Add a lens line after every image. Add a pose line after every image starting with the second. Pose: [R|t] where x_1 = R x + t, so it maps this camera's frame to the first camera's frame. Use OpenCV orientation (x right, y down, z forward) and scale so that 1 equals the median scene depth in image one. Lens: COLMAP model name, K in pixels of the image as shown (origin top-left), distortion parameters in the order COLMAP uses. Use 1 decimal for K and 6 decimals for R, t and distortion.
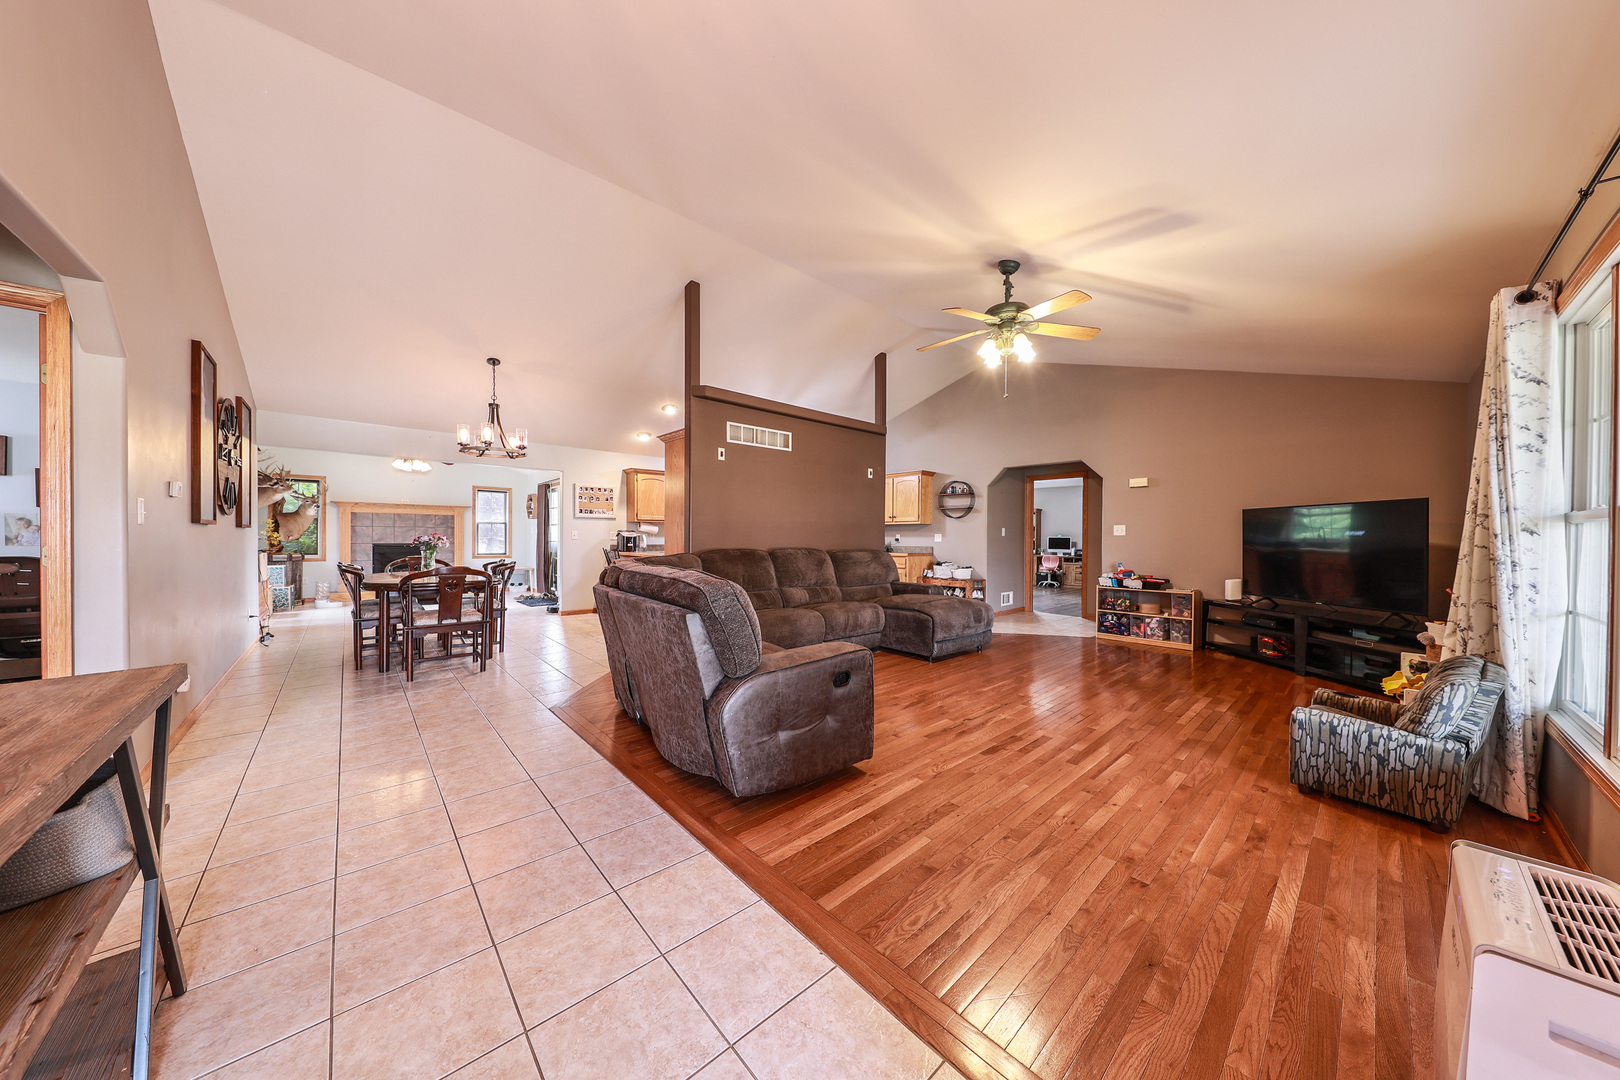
lens RADIAL K [[510.2, 0, 810.0], [0, 510.2, 540.0], [0, 0, 1]] dist [0.000705, 0.000029]
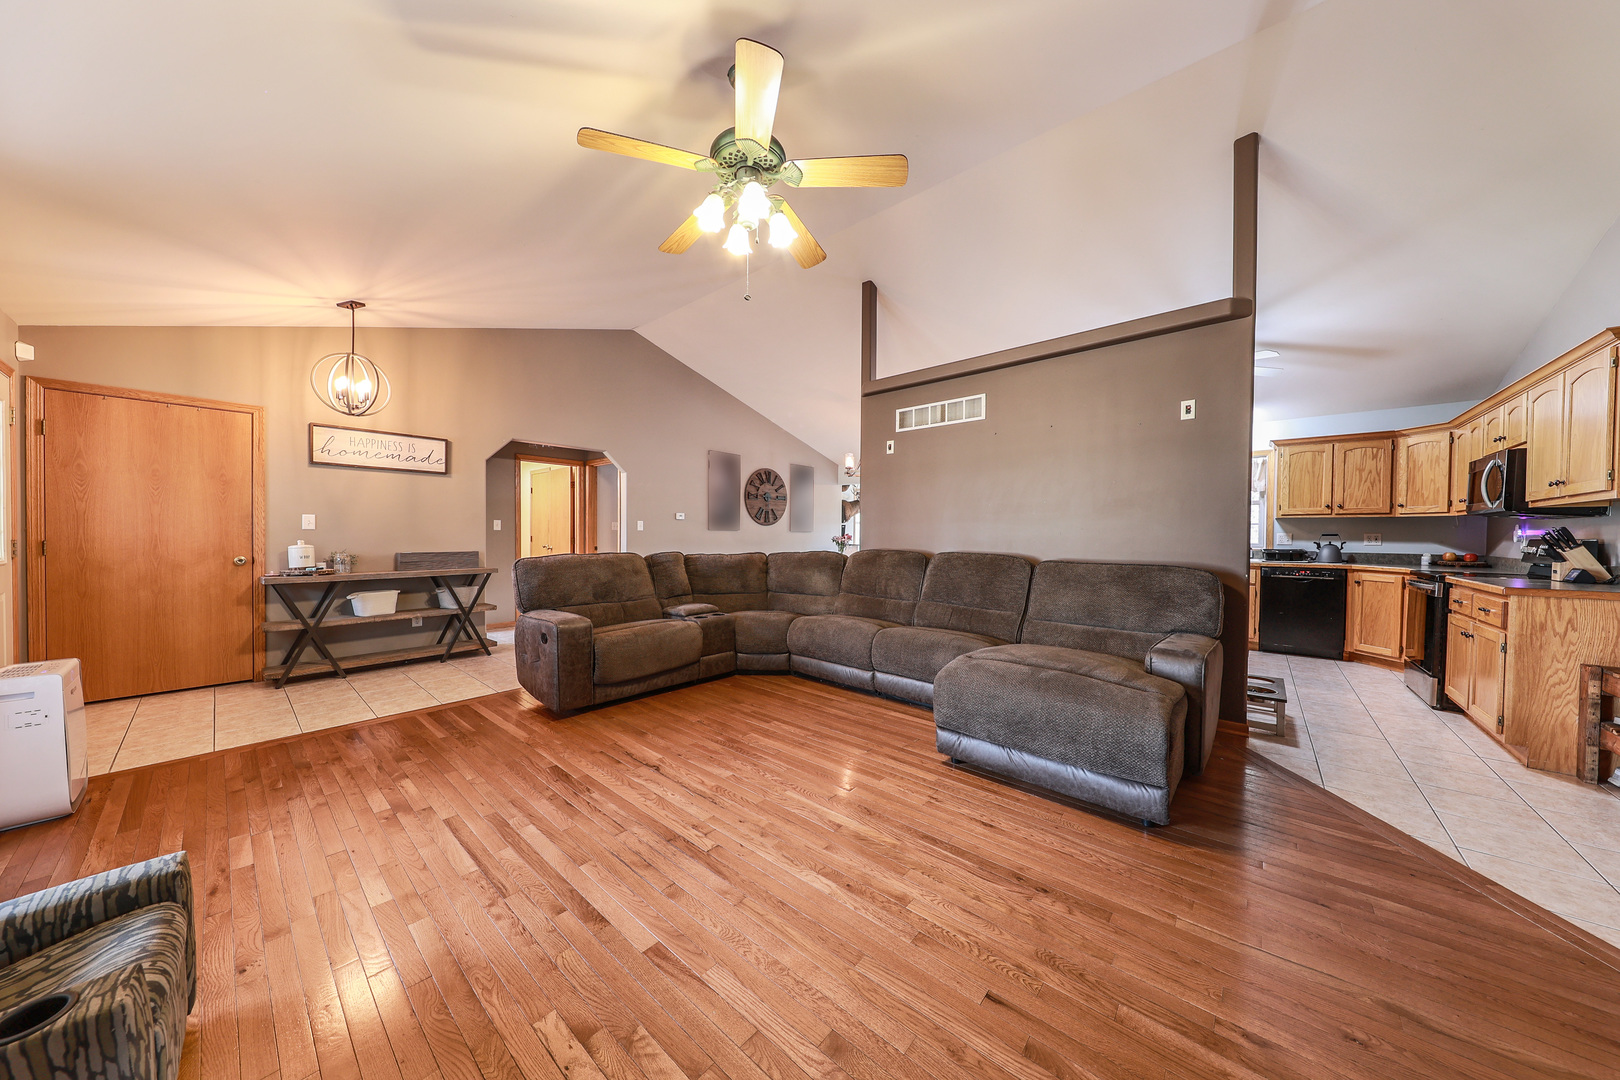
lens RADIAL K [[510.2, 0, 810.0], [0, 510.2, 540.0], [0, 0, 1]] dist [0.000705, 0.000029]
pose [[0.129304, 0.007896, -0.991574, 0.728160], [-0.007433, 0.999948, 0.006994, -0.005366], [0.991577, 0.006466, 0.129356, 0.736068]]
